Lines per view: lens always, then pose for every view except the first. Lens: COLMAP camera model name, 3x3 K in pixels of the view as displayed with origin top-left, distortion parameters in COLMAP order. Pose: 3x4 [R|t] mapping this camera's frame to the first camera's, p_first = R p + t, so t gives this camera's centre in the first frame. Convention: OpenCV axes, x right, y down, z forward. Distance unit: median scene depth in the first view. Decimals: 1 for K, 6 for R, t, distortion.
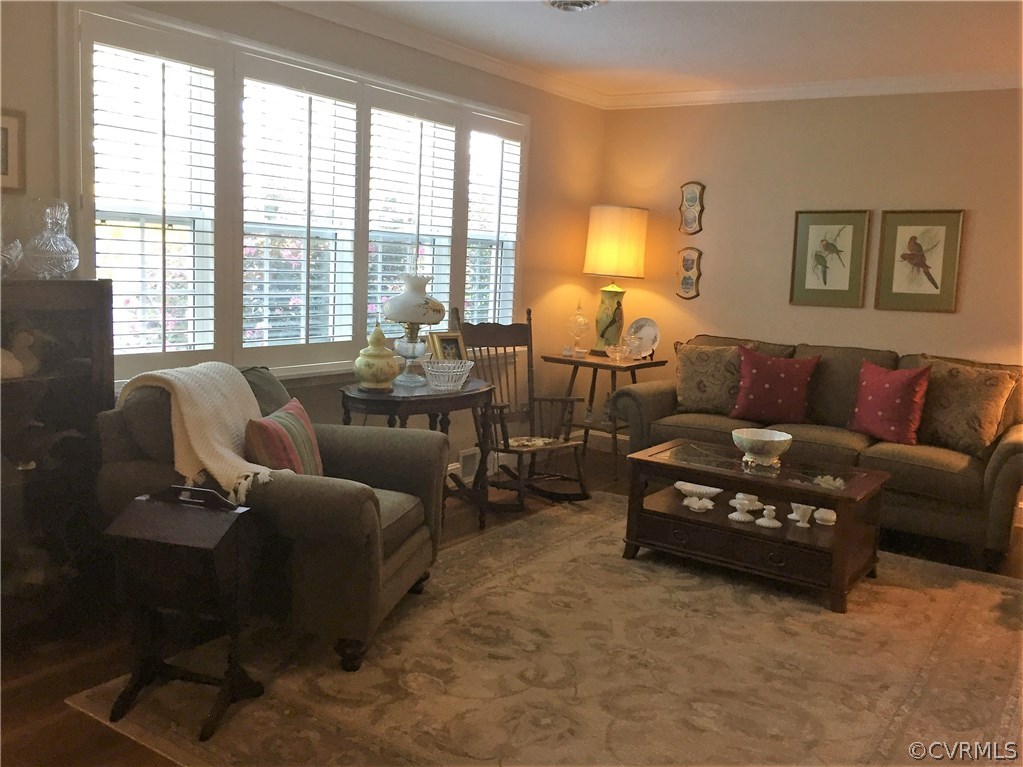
lens RADIAL K [[890.7, 0, 530.8], [0, 890.7, 381.2], [0, 0, 1]] dist [0.010664, -0.000804]
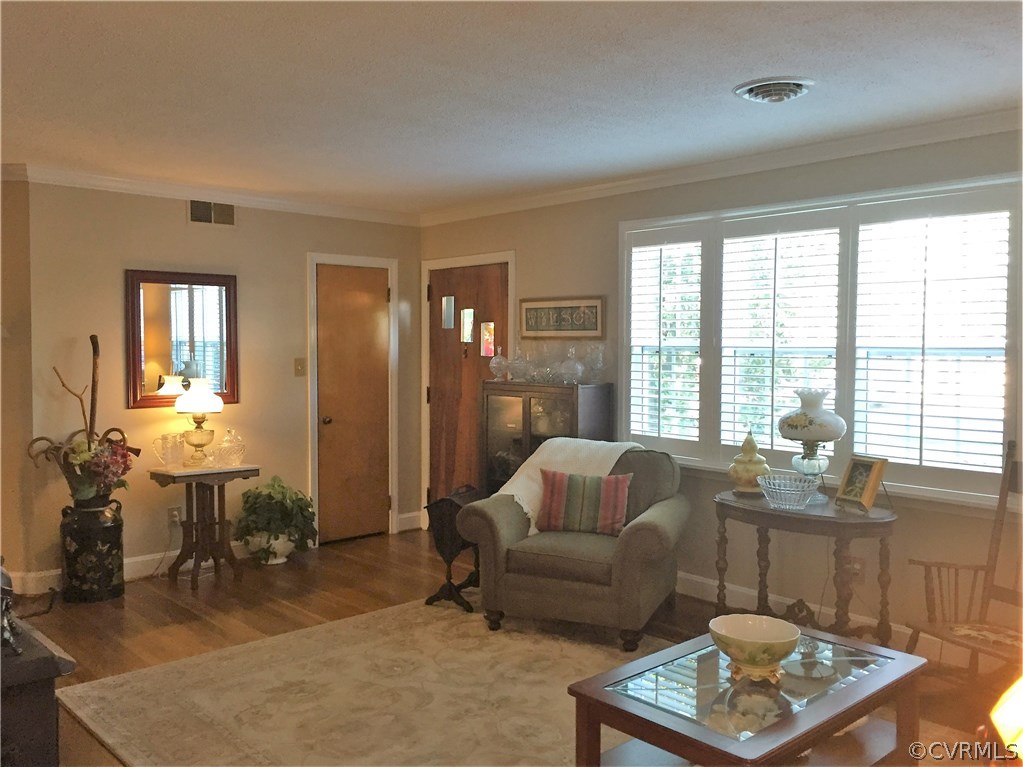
lens RADIAL K [[890.7, 0, 530.8], [0, 890.7, 381.2], [0, 0, 1]] dist [0.010664, -0.000804]
pose [[-0.221581, -0.008730, -0.975103, 1.069745], [-0.150578, 0.988273, 0.025369, -0.128383], [0.963446, 0.152450, -0.220297, 1.092872]]
